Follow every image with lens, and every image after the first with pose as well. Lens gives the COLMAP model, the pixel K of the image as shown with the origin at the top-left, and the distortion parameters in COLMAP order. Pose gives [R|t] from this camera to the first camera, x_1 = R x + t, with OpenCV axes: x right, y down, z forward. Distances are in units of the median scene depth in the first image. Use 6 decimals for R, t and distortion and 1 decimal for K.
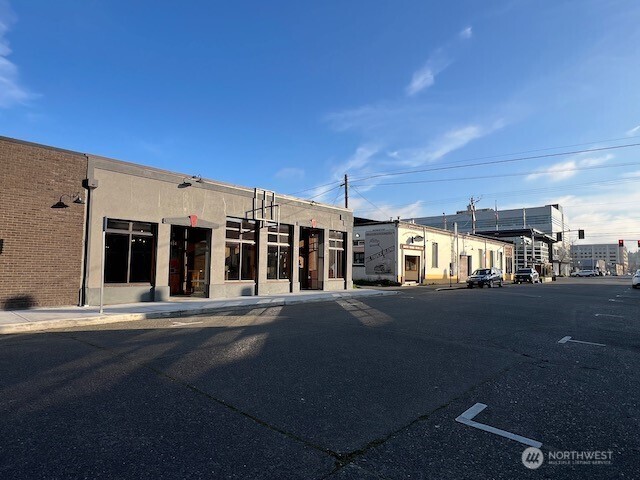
lens RADIAL K [[377.1, 0, 318.8], [0, 377.1, 240.7], [0, 0, 1]] dist [0.004220, 0.004416]
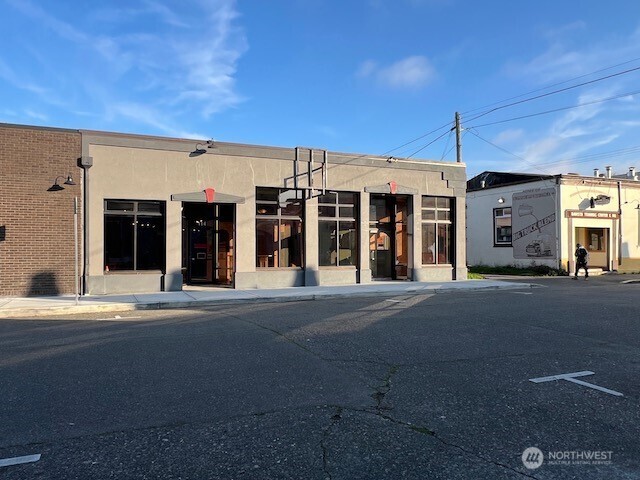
lens RADIAL K [[484.6, 0, 309.8], [0, 484.6, 244.6], [0, 0, 1]] dist [-0.000794, 0.001789]
pose [[0.904936, -0.018150, -0.425160, 0.256178], [0.044193, 0.997696, 0.051473, 0.008320], [0.423247, -0.065369, 0.903653, 0.103836]]
